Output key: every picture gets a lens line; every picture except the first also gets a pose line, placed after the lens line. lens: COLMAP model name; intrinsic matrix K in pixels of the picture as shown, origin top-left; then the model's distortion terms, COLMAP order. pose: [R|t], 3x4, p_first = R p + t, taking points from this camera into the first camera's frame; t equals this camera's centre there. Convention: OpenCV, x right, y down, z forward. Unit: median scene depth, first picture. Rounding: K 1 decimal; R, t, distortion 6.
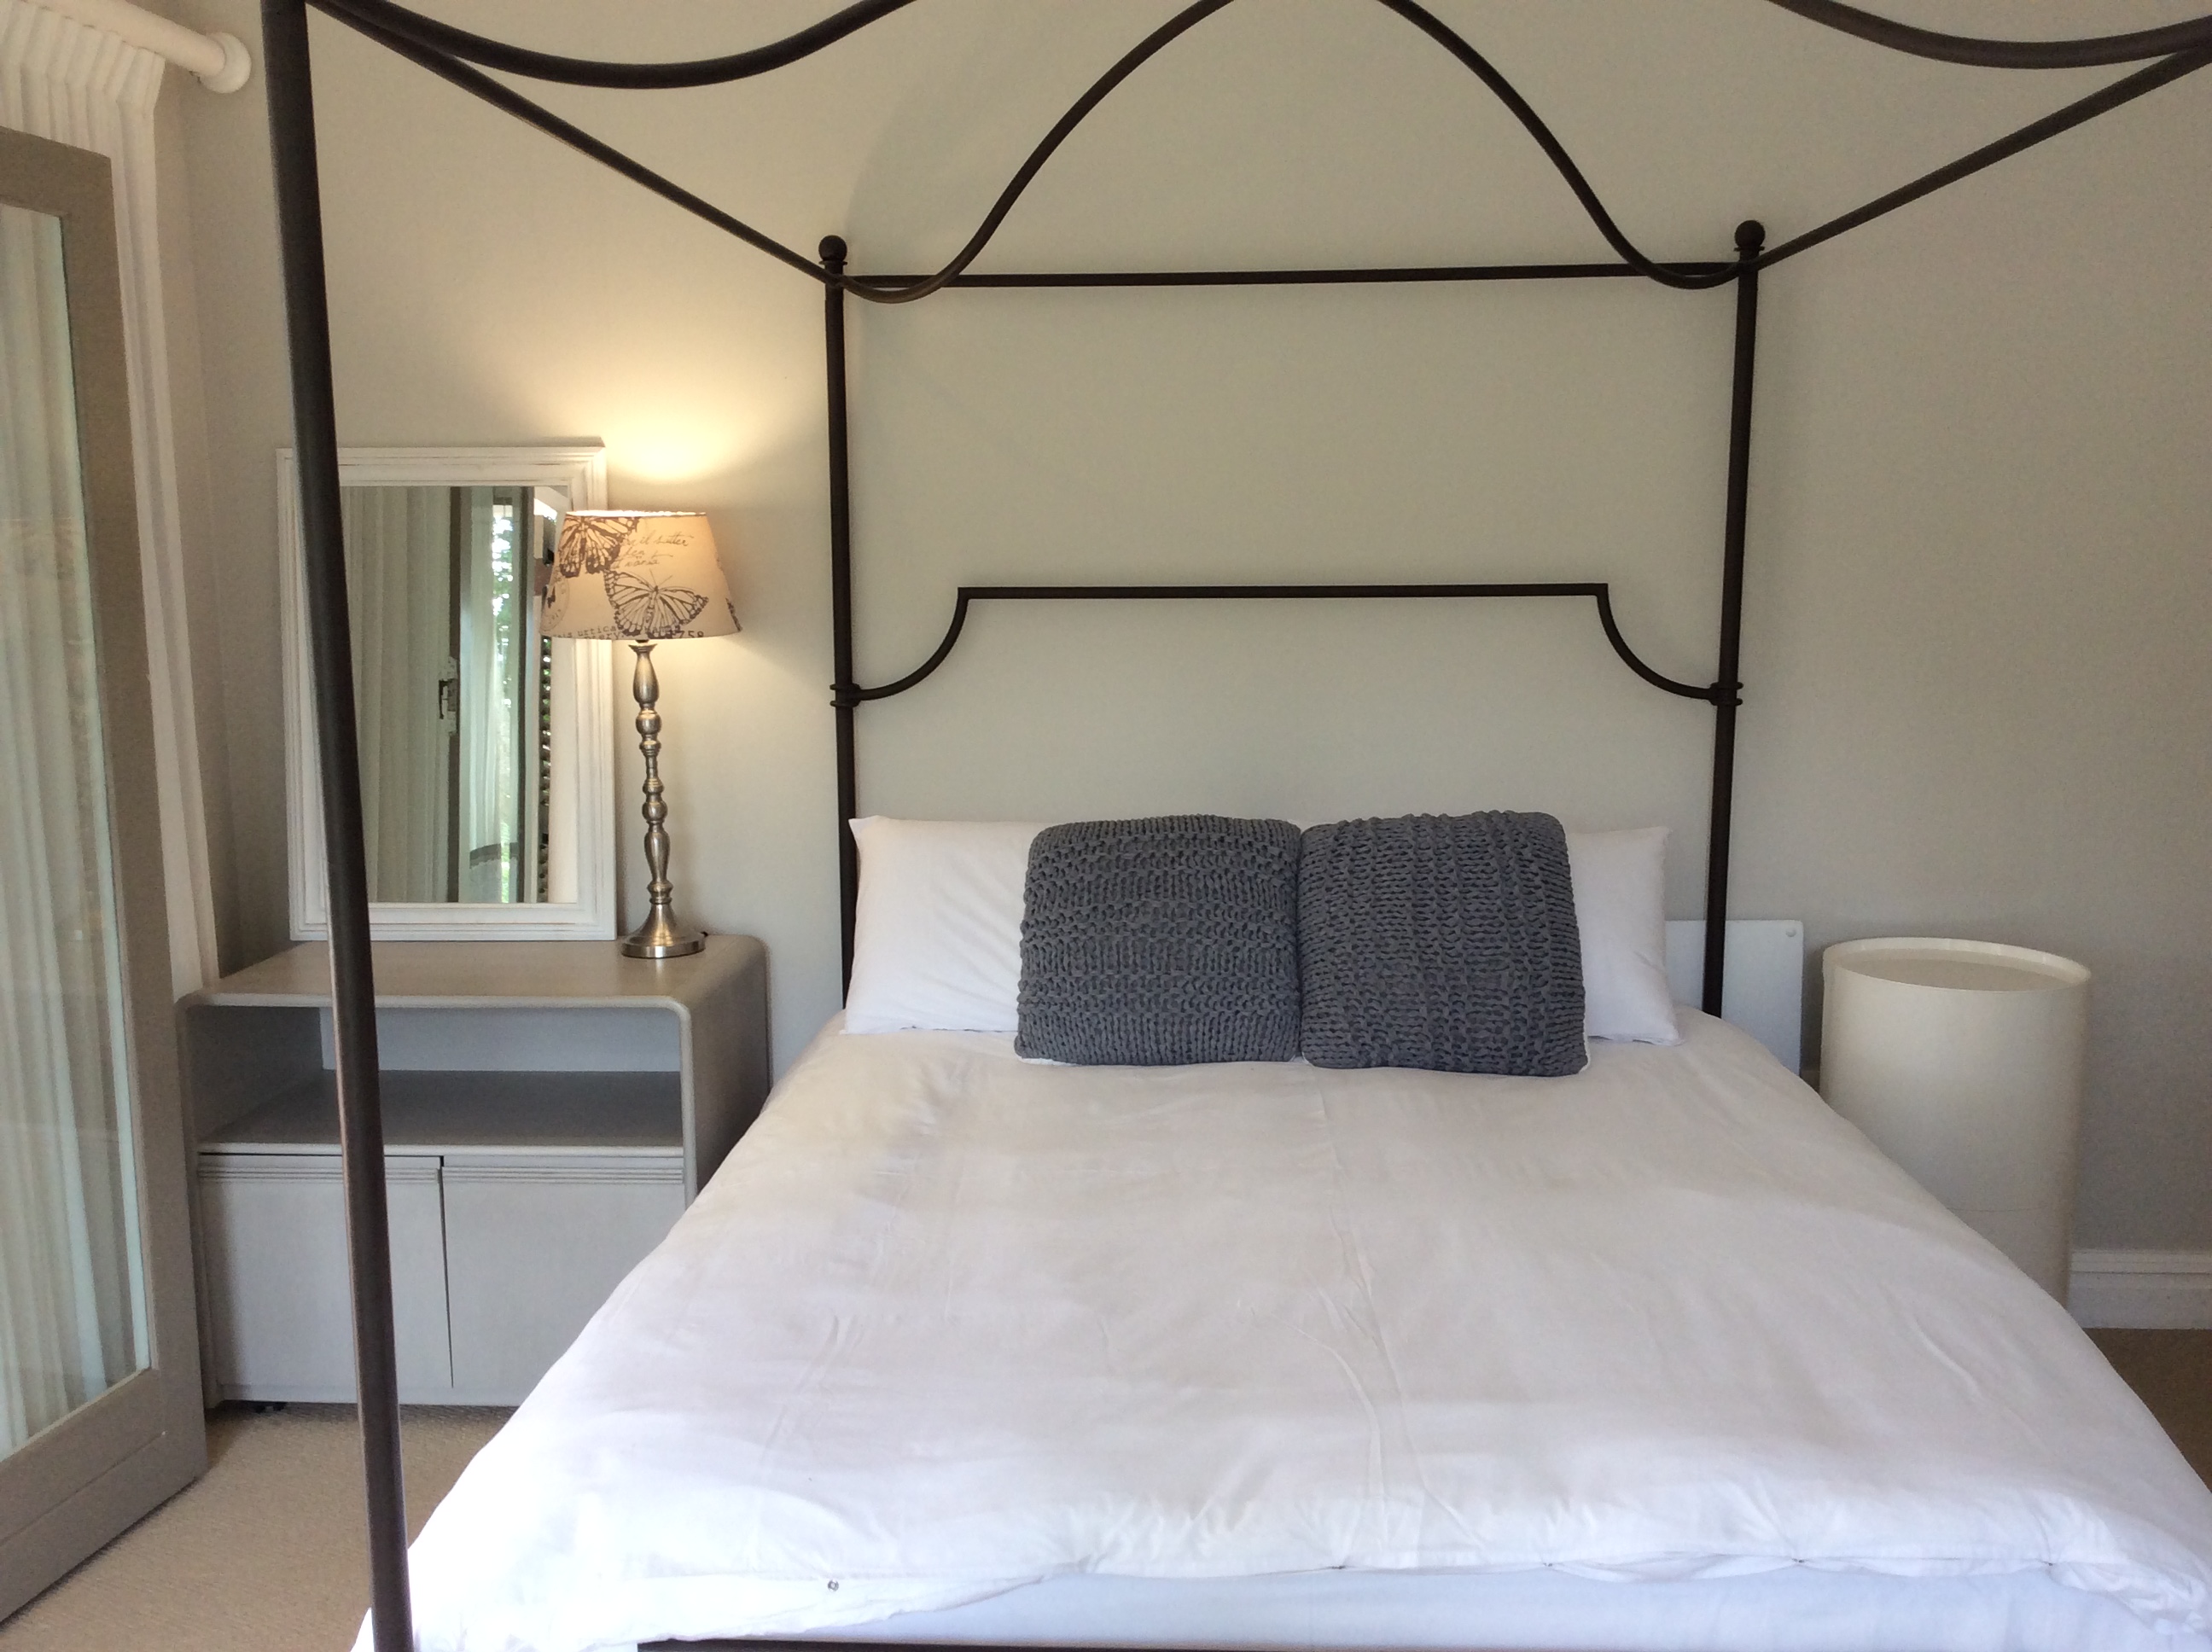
lens RADIAL K [[2056.5, 0, 1105.0], [0, 2056.5, 825.7], [0, 0, 1]] dist [-0.000806, 0.000000]
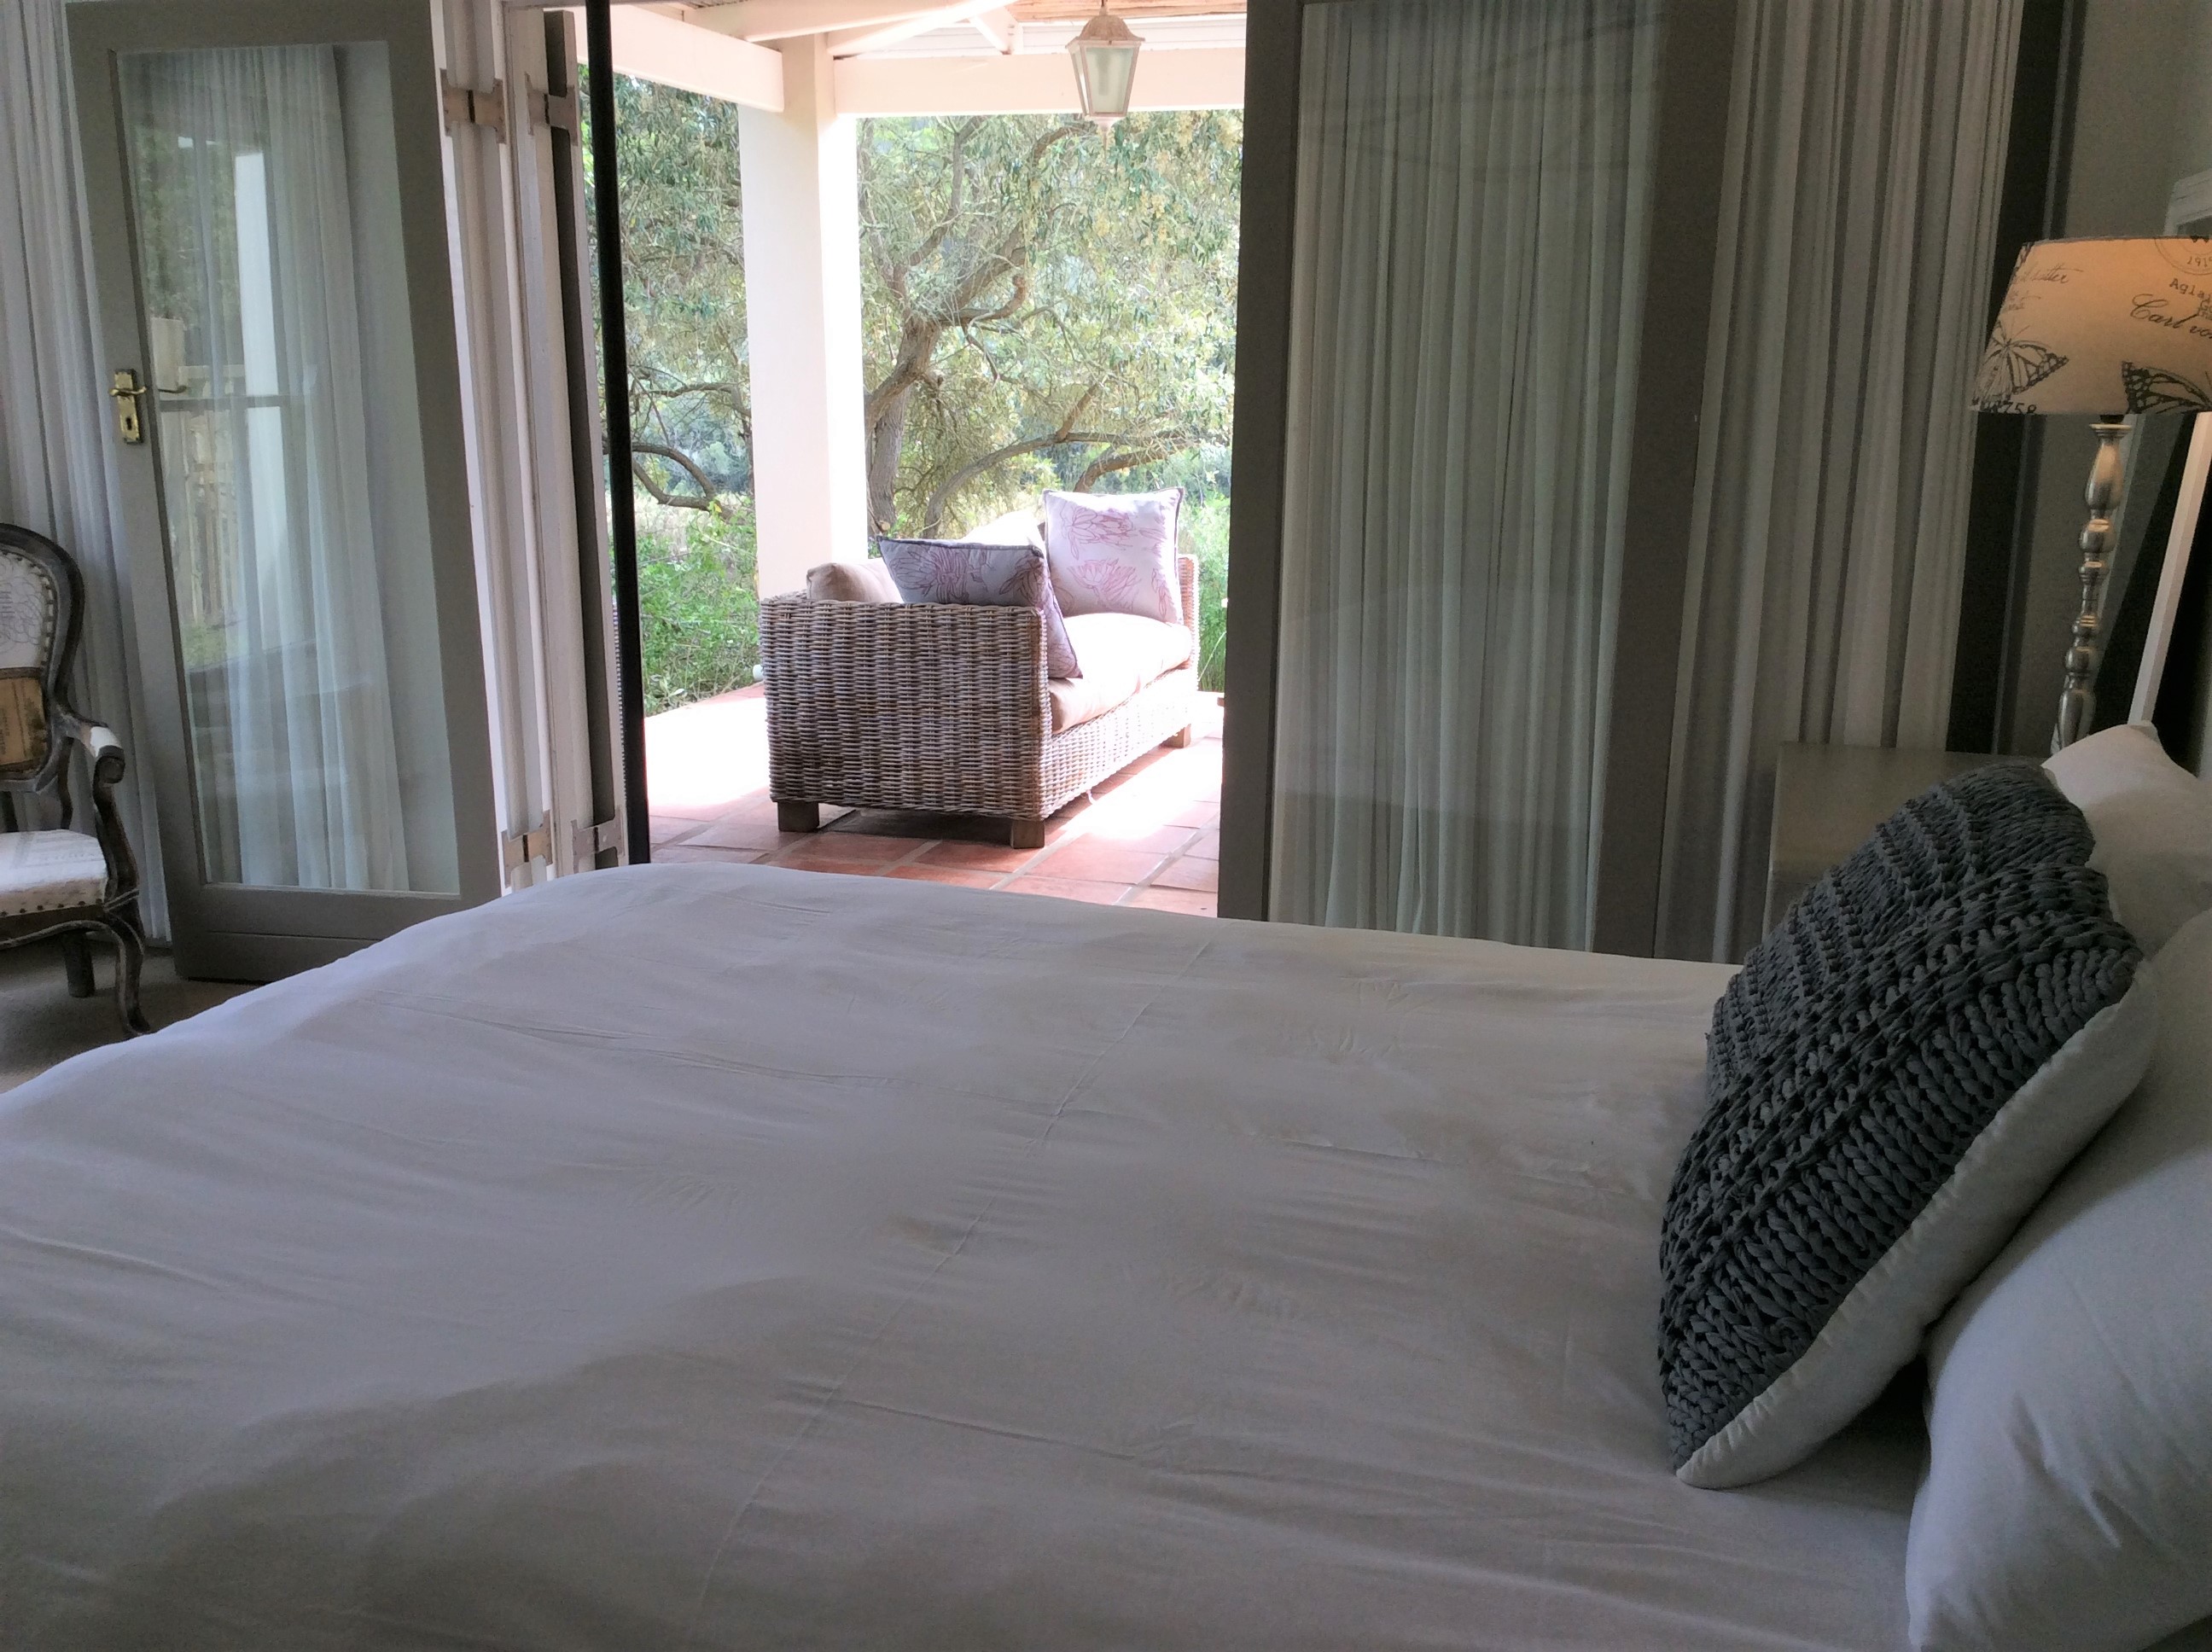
lens RADIAL K [[2056.5, 0, 1106.6], [0, 2056.5, 820.0], [0, 0, 1]] dist [-0.000806, 0.000000]
pose [[-0.250112, 0.230824, -0.940300, 0.865645], [-0.151314, 0.949915, 0.273433, -0.152163], [0.956320, 0.210669, -0.202659, 1.266818]]
